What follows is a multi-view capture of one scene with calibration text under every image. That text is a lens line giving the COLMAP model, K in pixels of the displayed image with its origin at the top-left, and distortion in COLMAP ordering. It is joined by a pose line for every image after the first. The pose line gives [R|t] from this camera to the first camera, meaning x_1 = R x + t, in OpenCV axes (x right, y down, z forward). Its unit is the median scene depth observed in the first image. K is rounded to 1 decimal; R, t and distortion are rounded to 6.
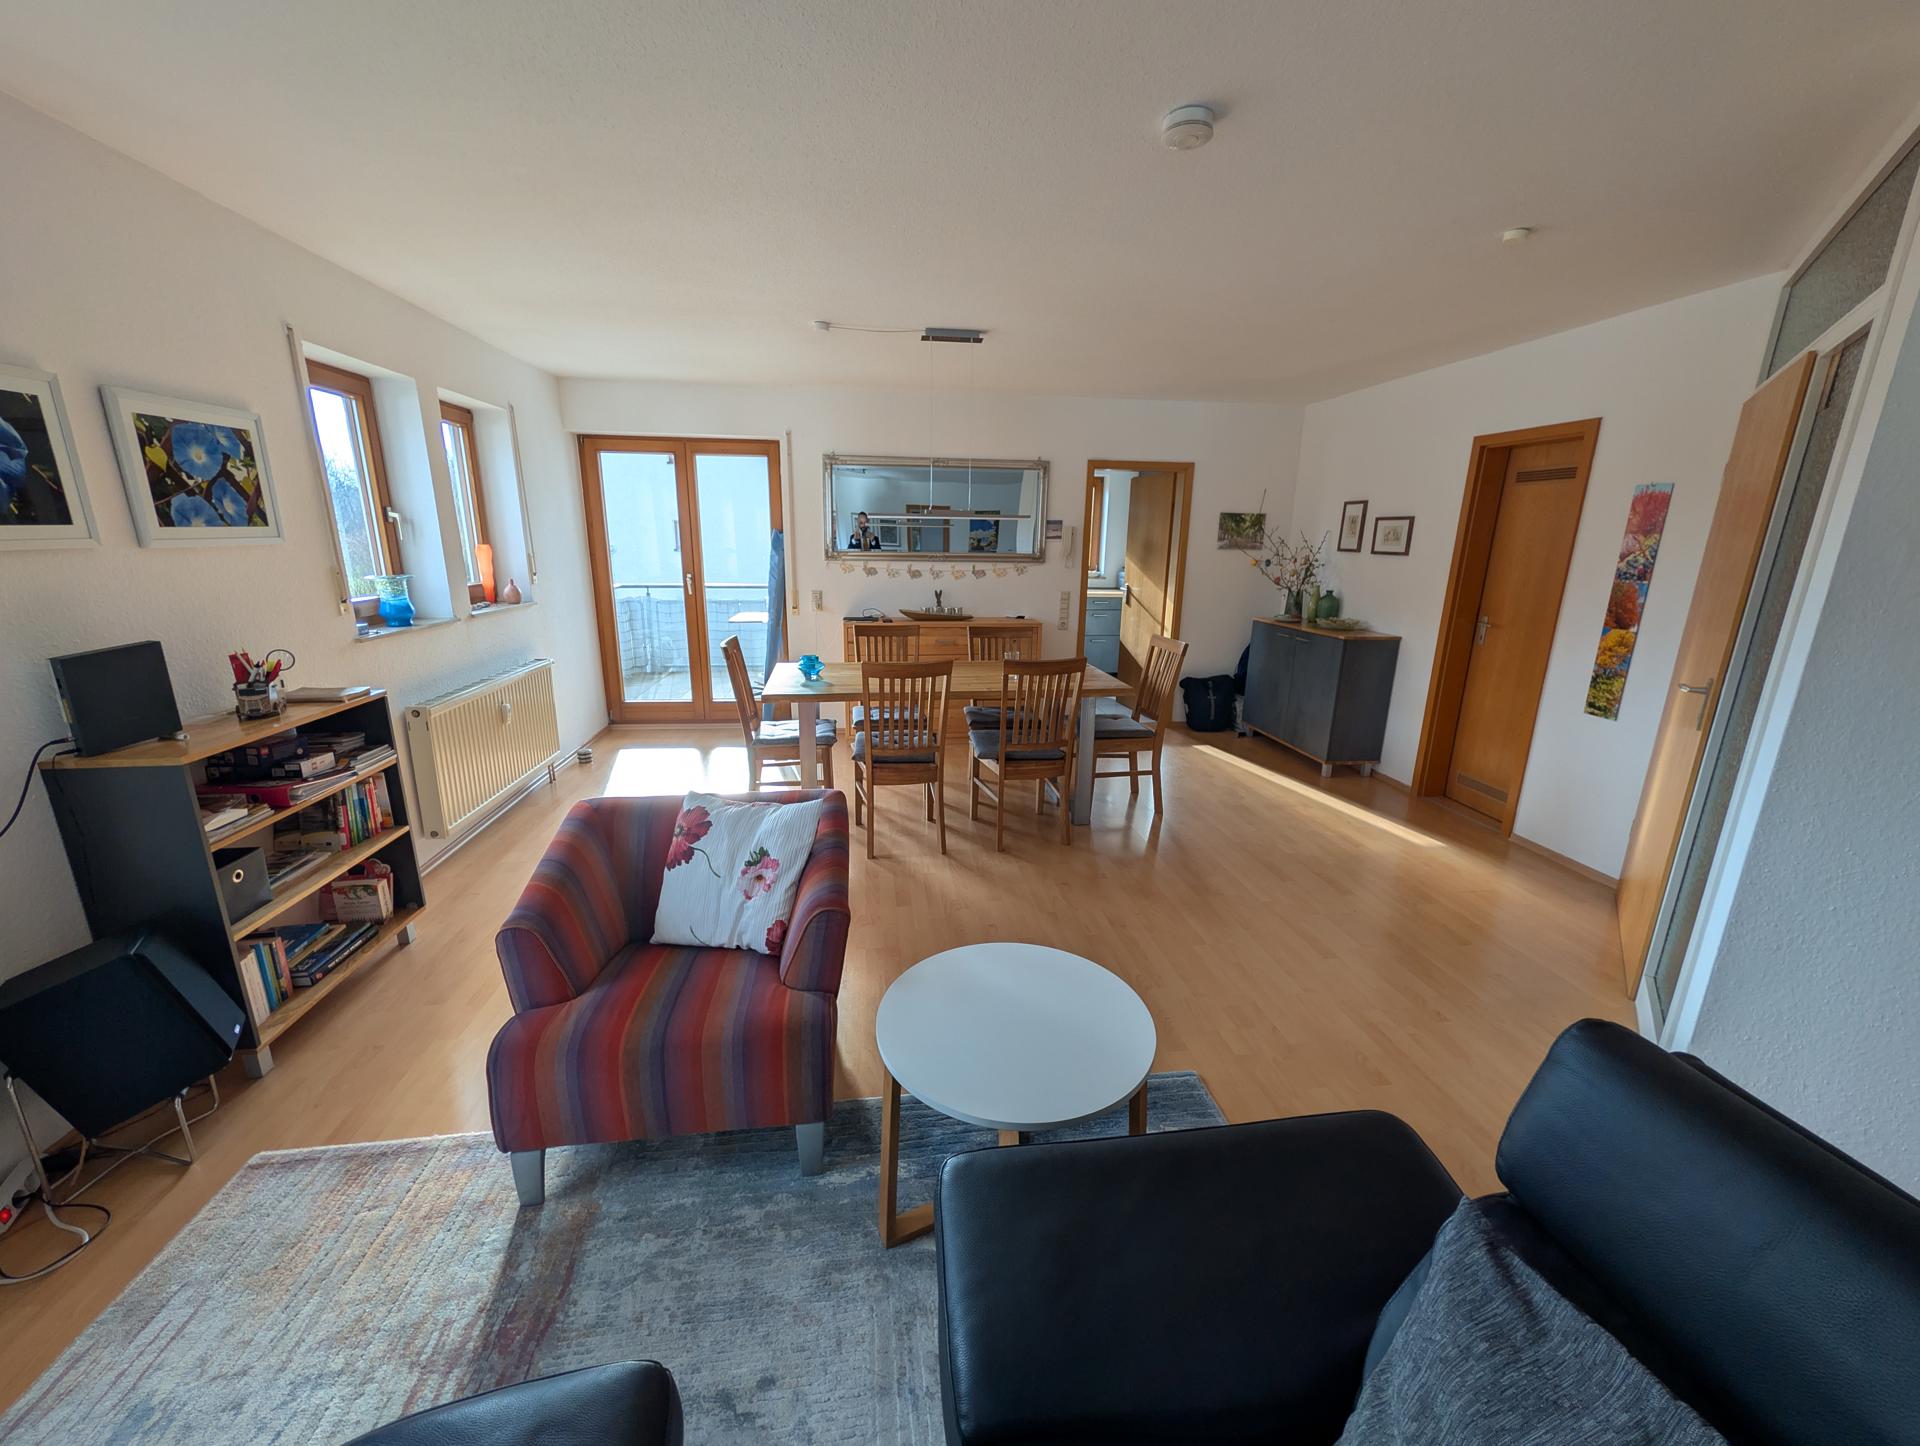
lens RADIAL K [[740.1, 0, 960.0], [0, 740.1, 723.0], [0, 0, 1]] dist [0.007810, -0.000040]
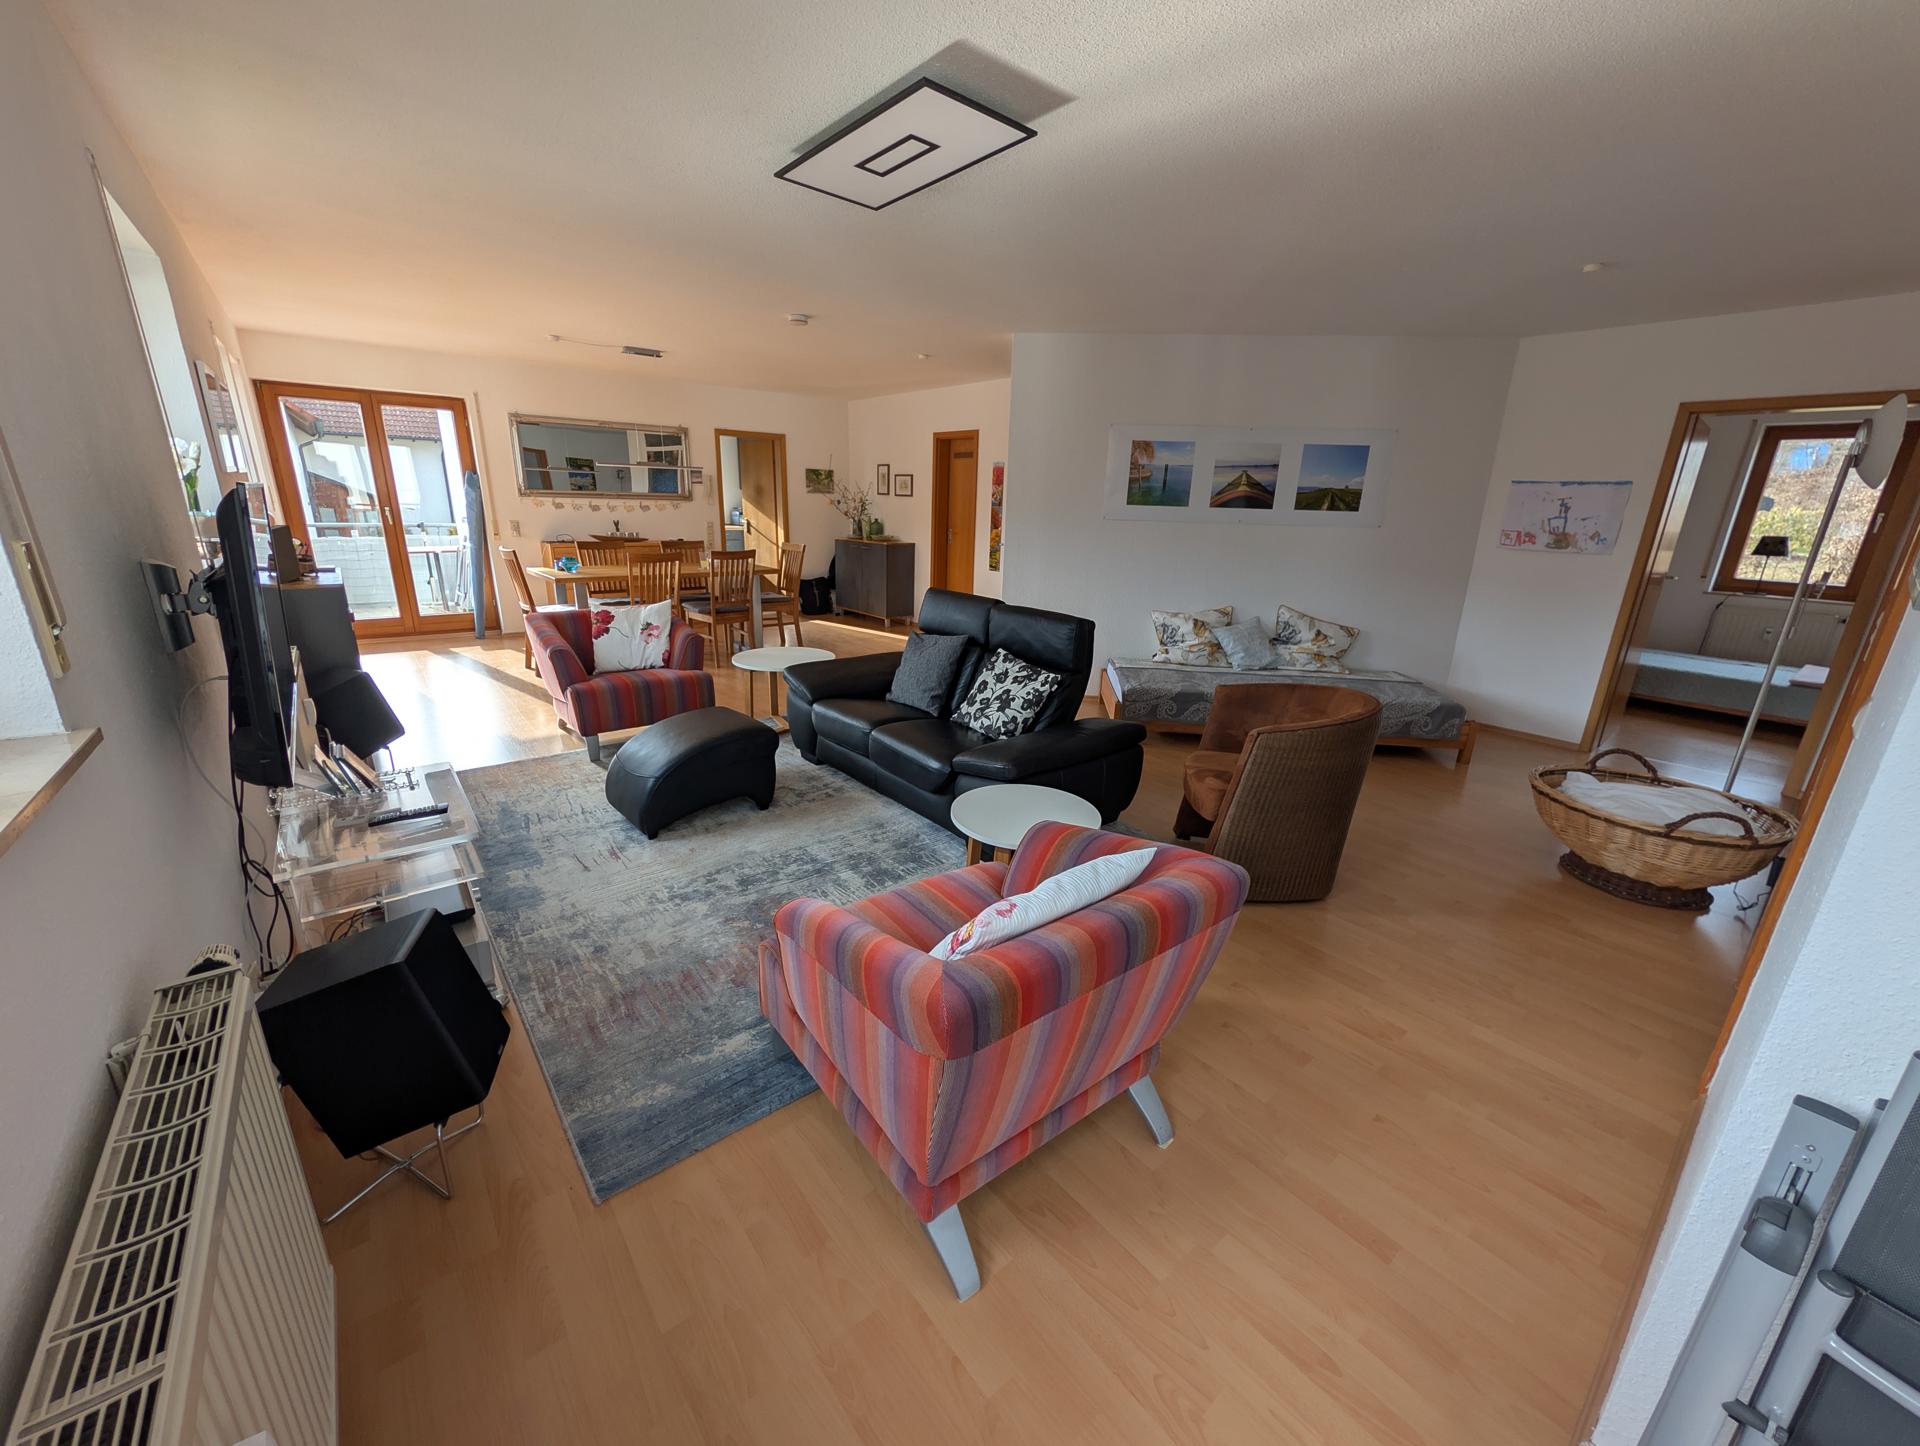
lens RADIAL K [[740.1, 0, 960.0], [0, 740.1, 723.0], [0, 0, 1]] dist [0.007810, -0.000040]
pose [[0.848938, -0.145231, 0.508146, -0.244663], [0.115656, 0.989248, 0.089511, 0.143512], [-0.515682, -0.017219, 0.856607, -0.511147]]
